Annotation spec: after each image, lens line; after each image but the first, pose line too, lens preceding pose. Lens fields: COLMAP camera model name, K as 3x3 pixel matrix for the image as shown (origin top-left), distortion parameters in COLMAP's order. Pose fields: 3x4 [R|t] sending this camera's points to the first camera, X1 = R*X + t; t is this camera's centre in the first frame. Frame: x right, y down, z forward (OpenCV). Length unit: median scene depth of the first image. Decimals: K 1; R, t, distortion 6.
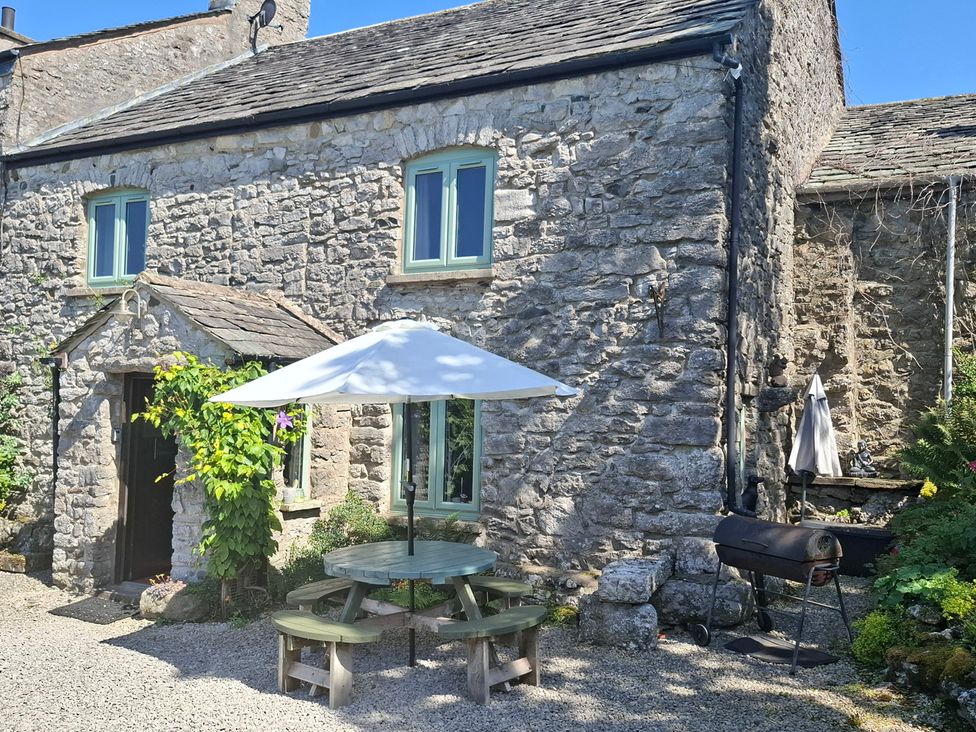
lens RADIAL K [[727.2, 0, 488.3], [0, 727.2, 367.6], [0, 0, 1]] dist [0.005897, 0.001726]
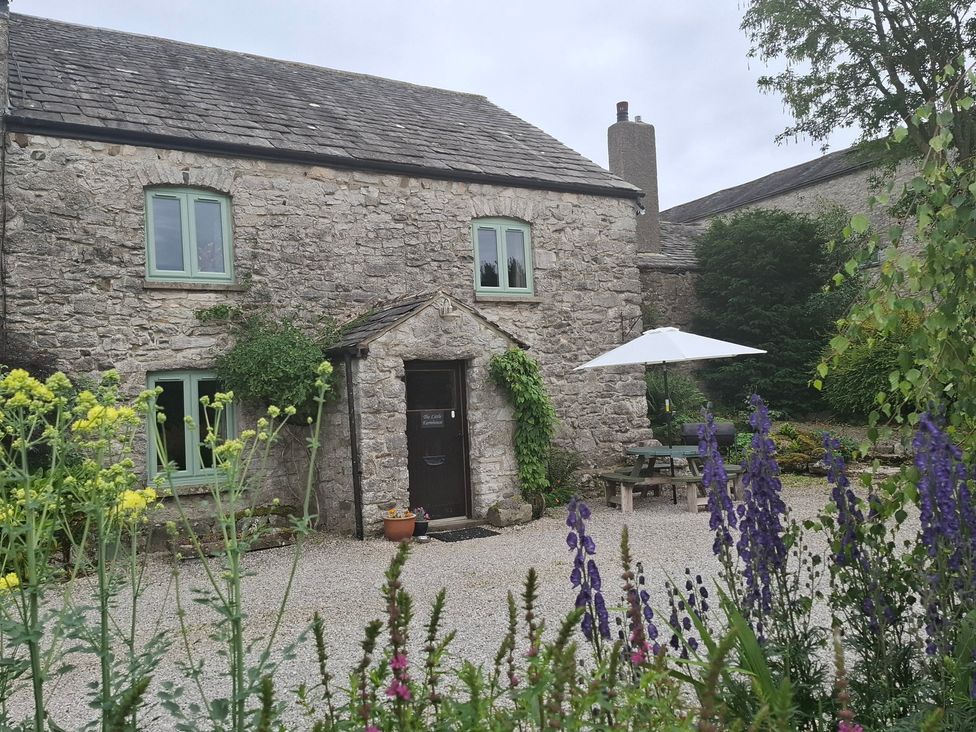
lens RADIAL K [[727.2, 0, 487.3], [0, 727.2, 366.3], [0, 0, 1]] dist [0.005897, 0.001726]
pose [[0.638535, 0.002884, 0.769587, -1.254400], [0.031052, 0.999082, -0.029508, 0.061638], [-0.768966, 0.042739, 0.637859, 0.044962]]
